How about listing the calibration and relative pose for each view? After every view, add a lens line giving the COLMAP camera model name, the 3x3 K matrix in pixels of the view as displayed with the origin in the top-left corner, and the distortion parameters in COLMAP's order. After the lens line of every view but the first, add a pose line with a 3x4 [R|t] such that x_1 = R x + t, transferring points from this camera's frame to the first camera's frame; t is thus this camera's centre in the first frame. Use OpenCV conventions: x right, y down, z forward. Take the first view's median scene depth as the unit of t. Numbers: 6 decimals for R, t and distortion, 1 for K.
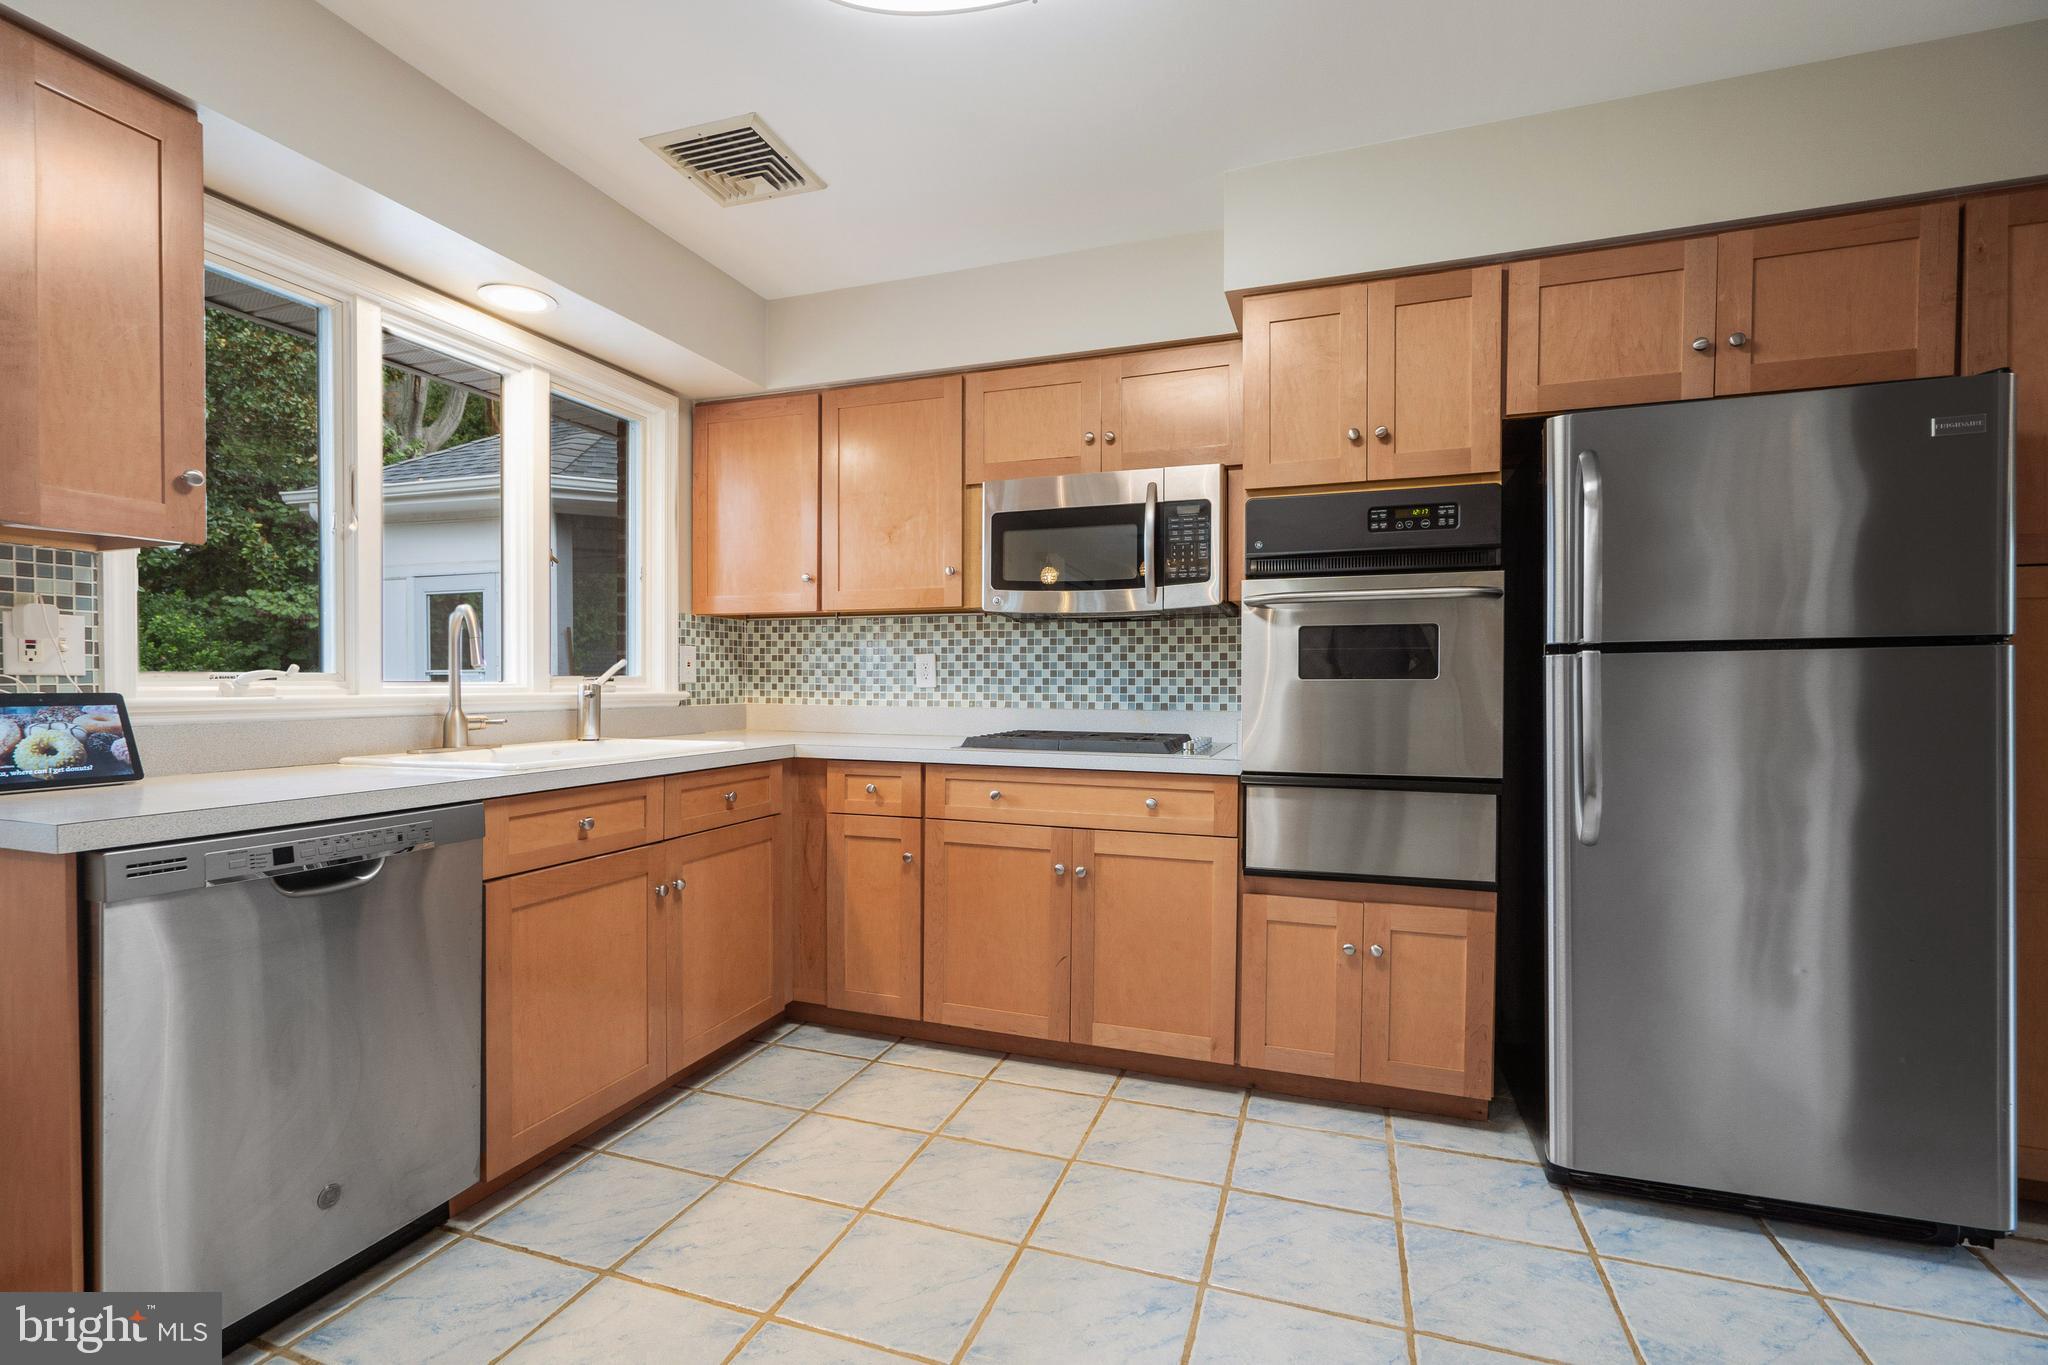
lens RADIAL K [[936.1, 0, 1021.2], [0, 936.1, 688.7], [0, 0, 1]] dist [-0.007734, 0.001249]
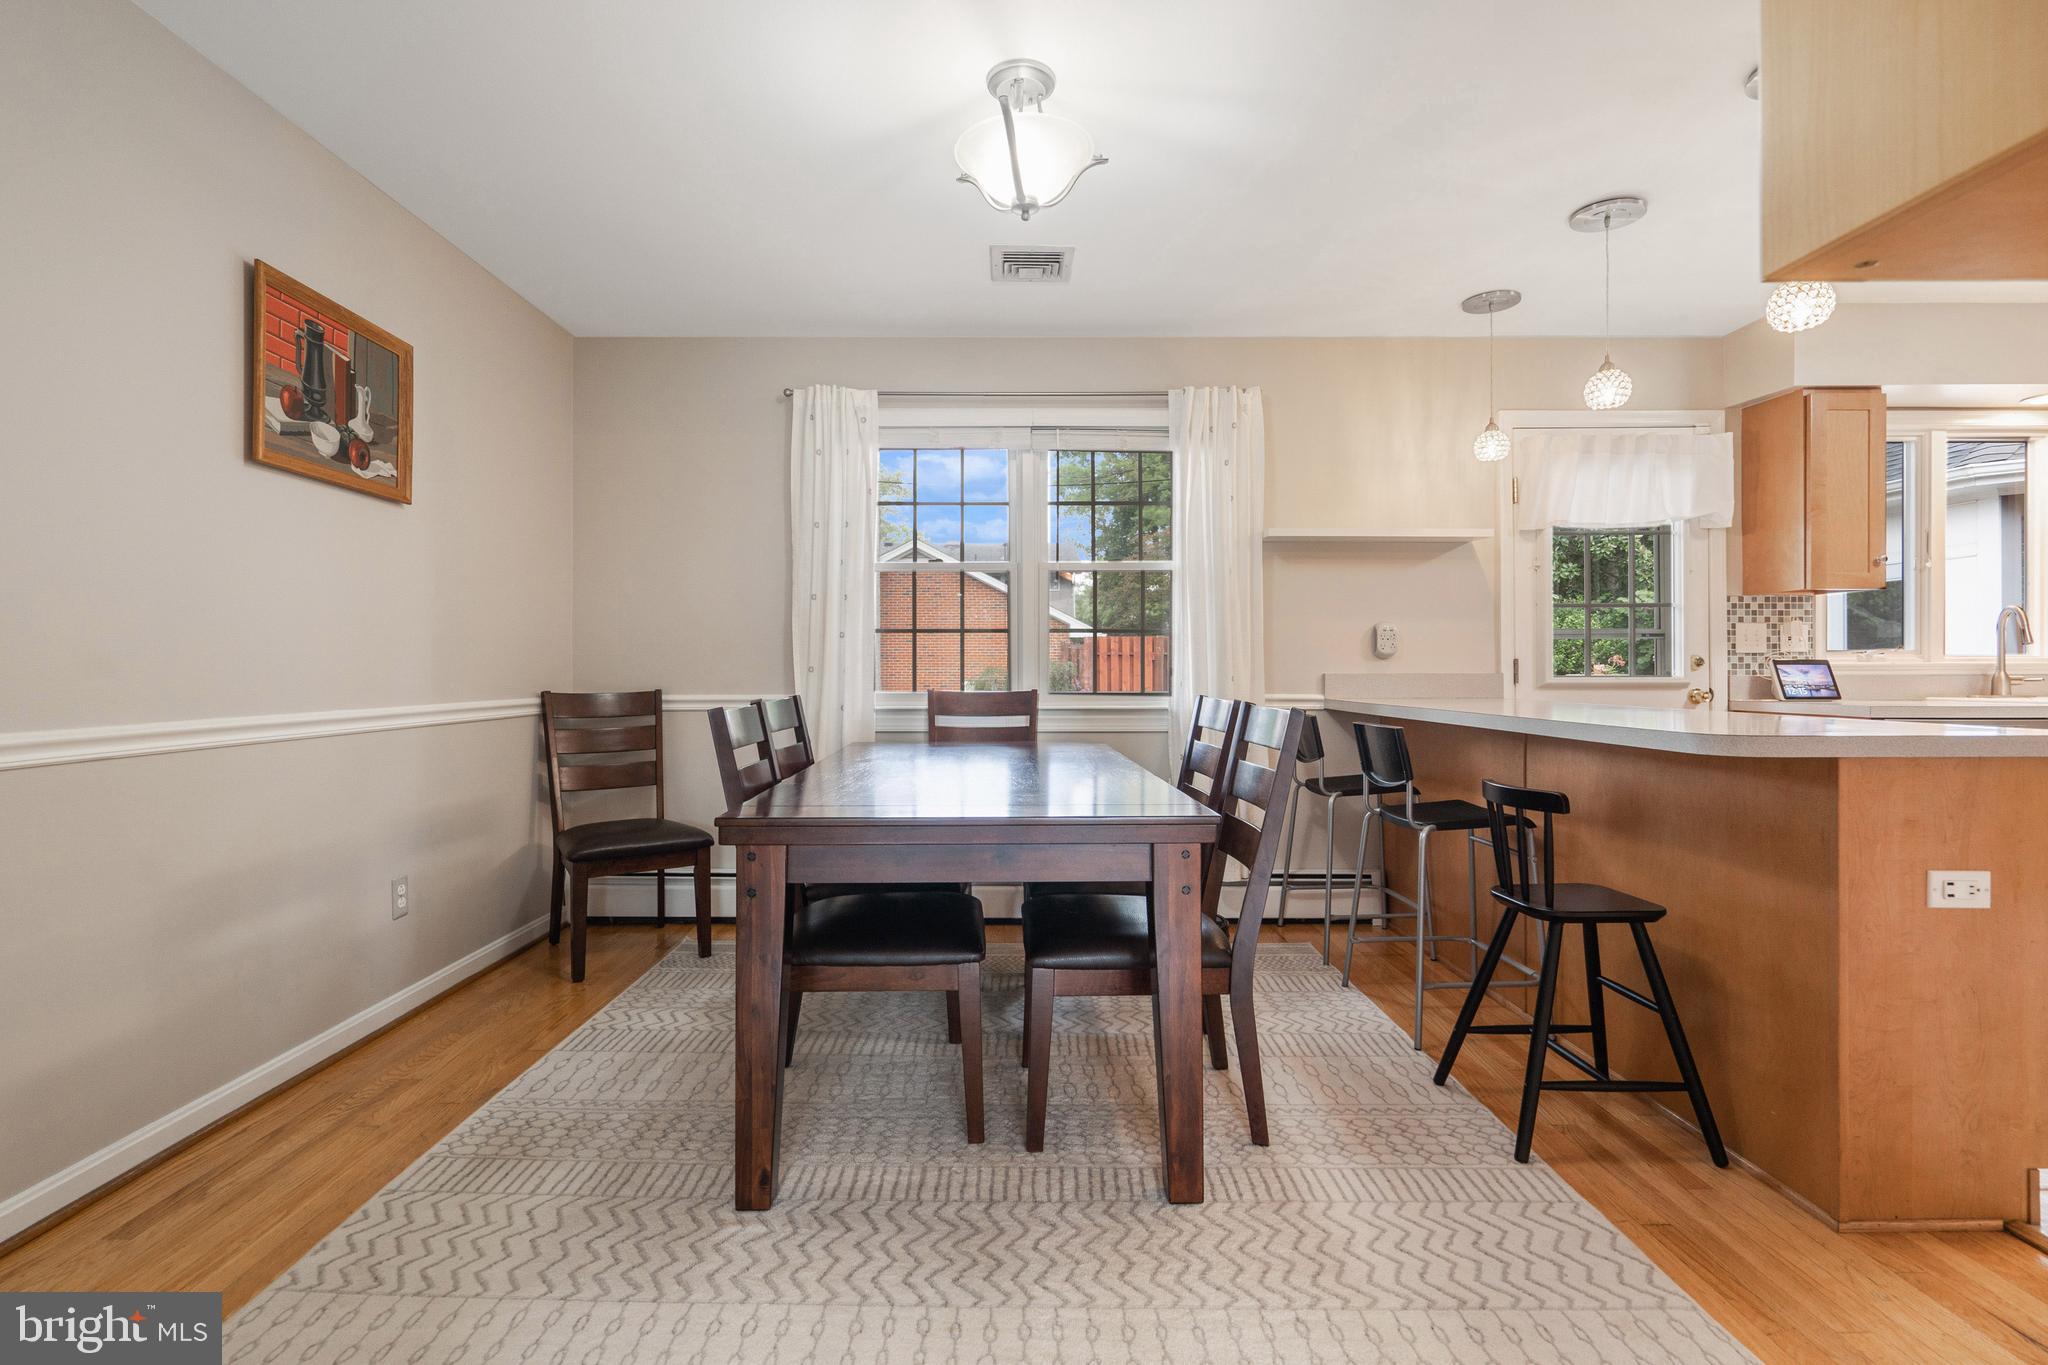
lens RADIAL K [[936.1, 0, 998.4], [0, 936.1, 661.7], [0, 0, 1]] dist [-0.007734, 0.001249]
pose [[0.319639, -0.010383, -0.947483, 0.330242], [-0.004940, 0.999908, -0.012623, 0.032773], [0.947527, 0.008715, 0.319558, -1.075526]]
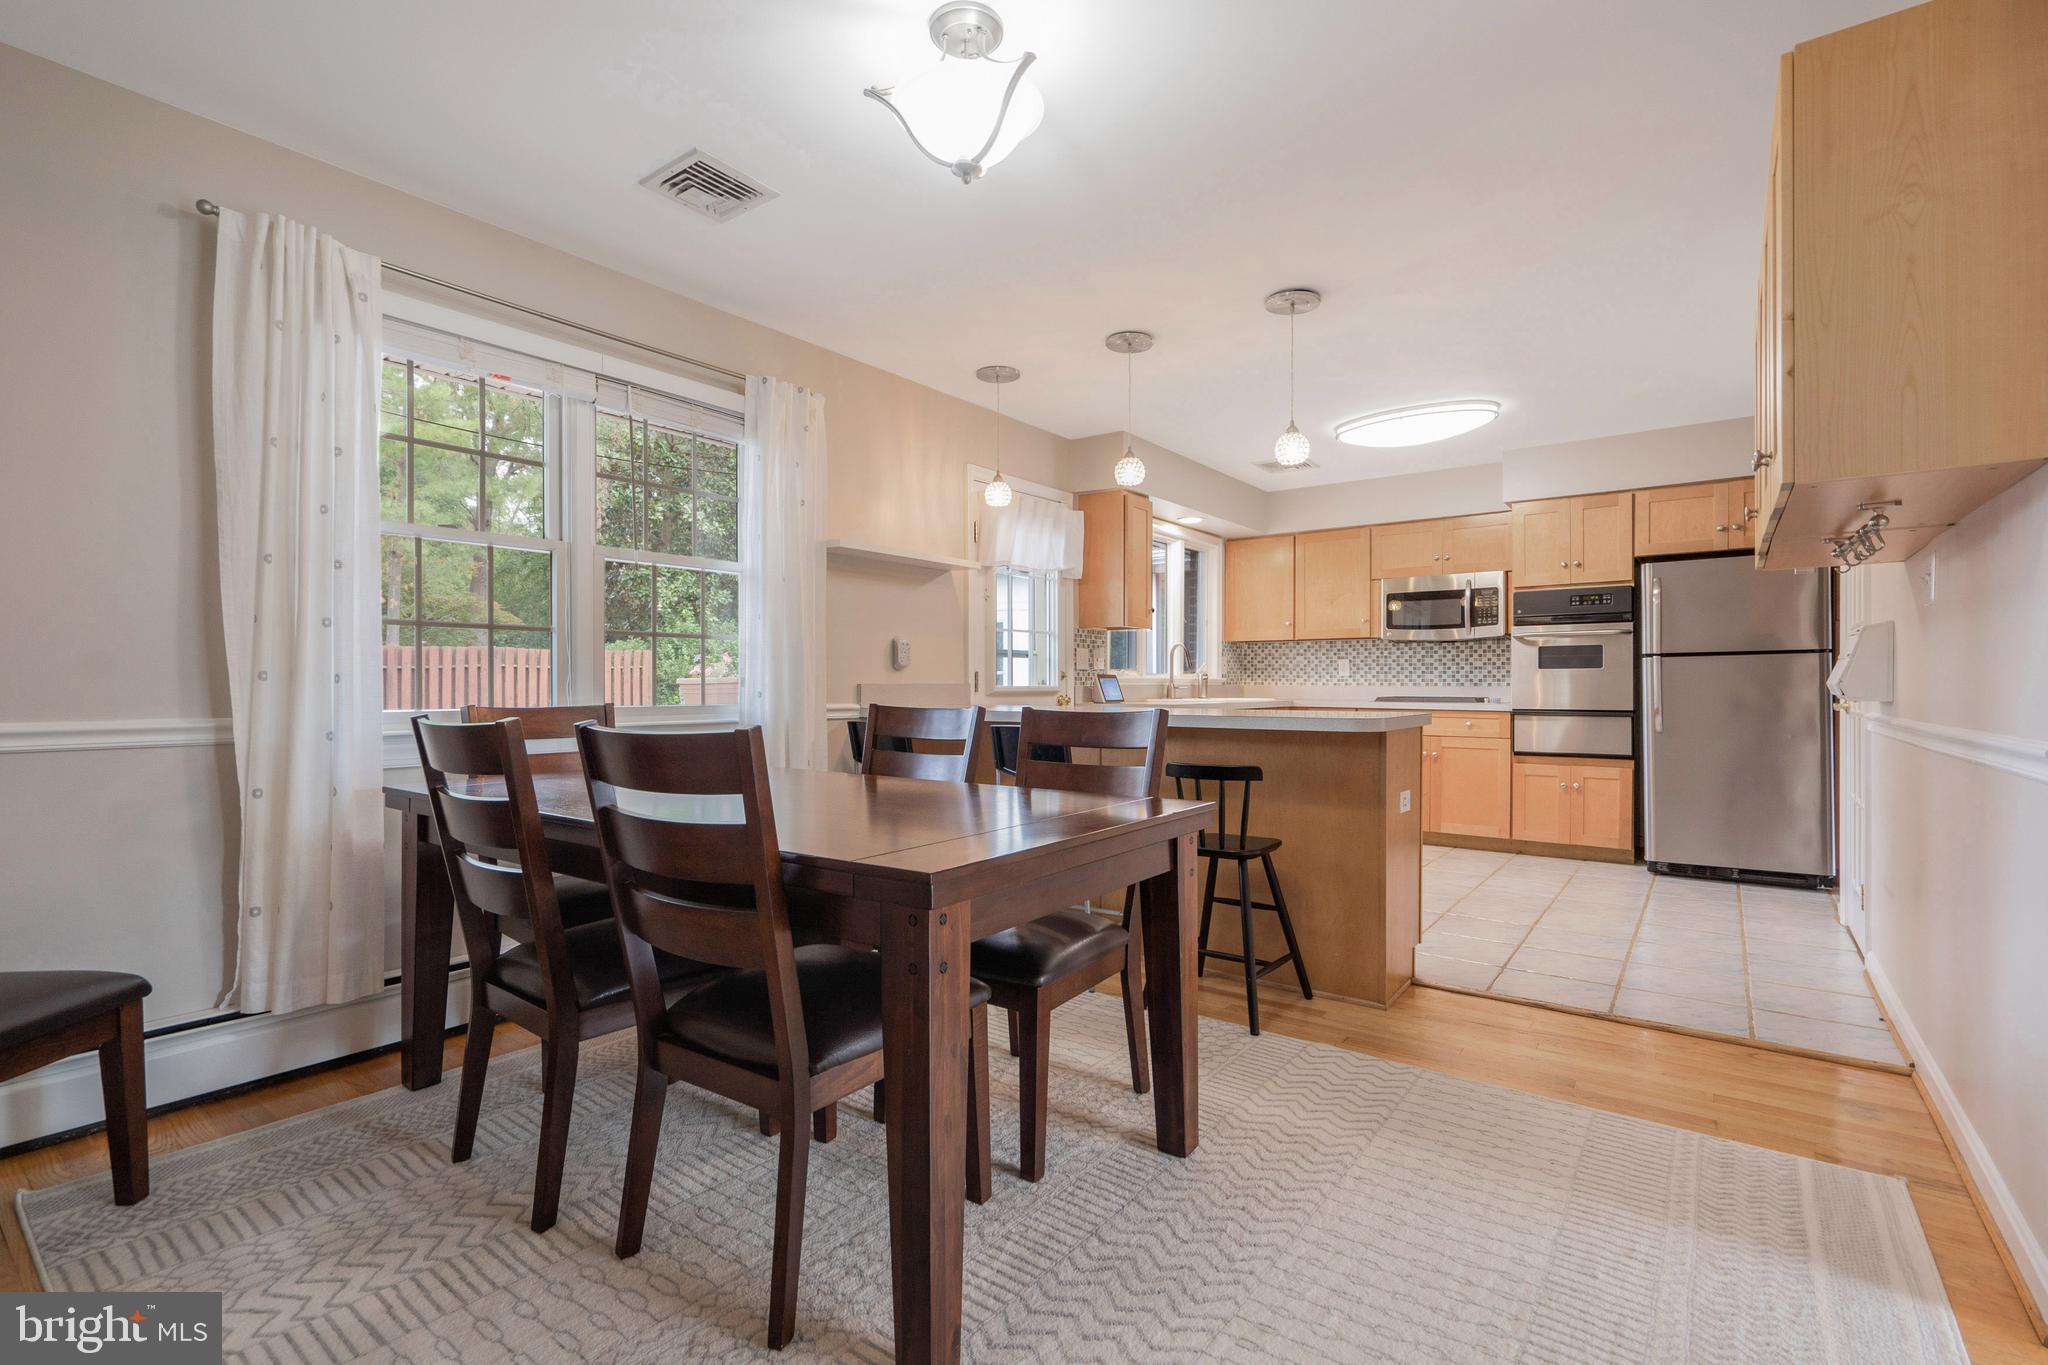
lens RADIAL K [[936.1, 0, 1008.1], [0, 936.1, 681.1], [0, 0, 1]] dist [-0.007734, 0.001249]
pose [[0.949762, -0.003128, -0.312957, -0.217824], [-0.000315, 0.999940, -0.010952, 0.043146], [0.312973, 0.010501, 0.949704, -1.533799]]
